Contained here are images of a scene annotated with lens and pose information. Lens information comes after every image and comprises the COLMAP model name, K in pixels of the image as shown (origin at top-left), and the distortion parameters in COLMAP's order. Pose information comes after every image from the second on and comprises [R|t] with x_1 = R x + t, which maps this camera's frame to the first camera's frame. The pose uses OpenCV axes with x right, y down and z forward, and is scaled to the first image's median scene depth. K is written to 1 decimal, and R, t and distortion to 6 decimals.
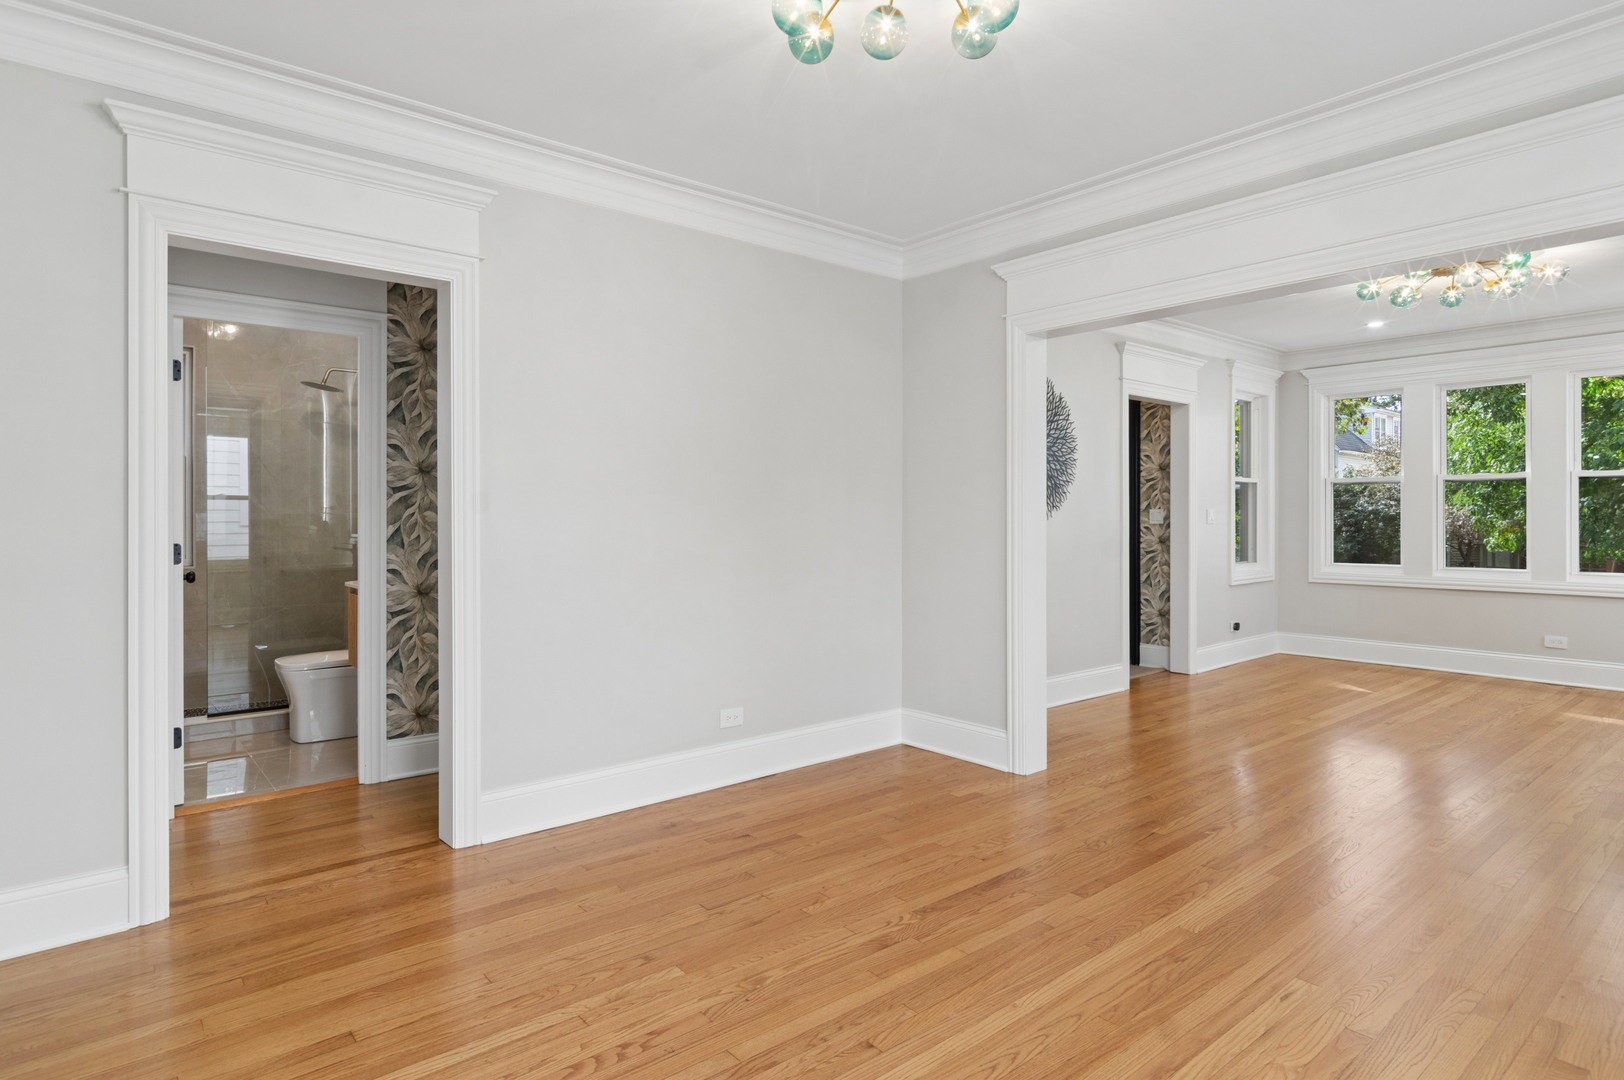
lens RADIAL K [[881.1, 0, 809.4], [0, 881.1, 519.5], [0, 0, 1]] dist [-0.004603, -0.000376]
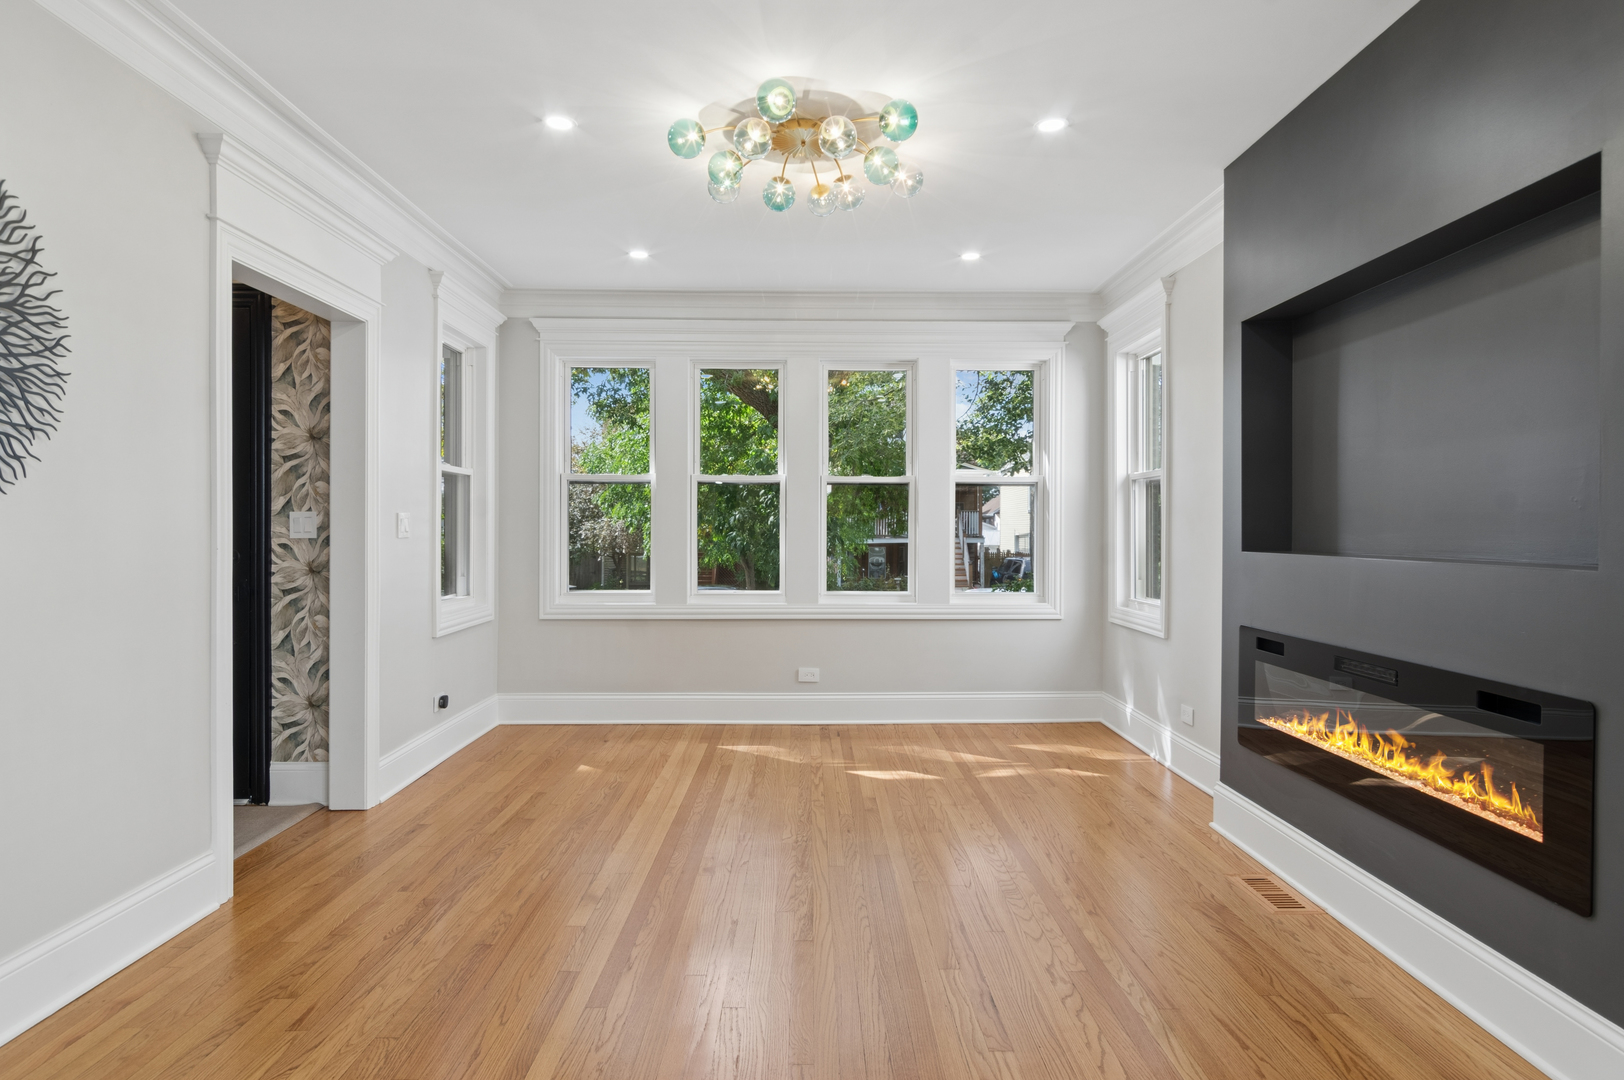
lens RADIAL K [[871.2, 0, 811.9], [0, 871.2, 531.9], [0, 0, 1]] dist [-0.000644, 0.000099]
pose [[0.634127, 0.000553, 0.773229, 0.178603], [-0.001945, 0.999998, 0.000880, -0.000202], [-0.773227, -0.002062, 0.634126, 0.419149]]
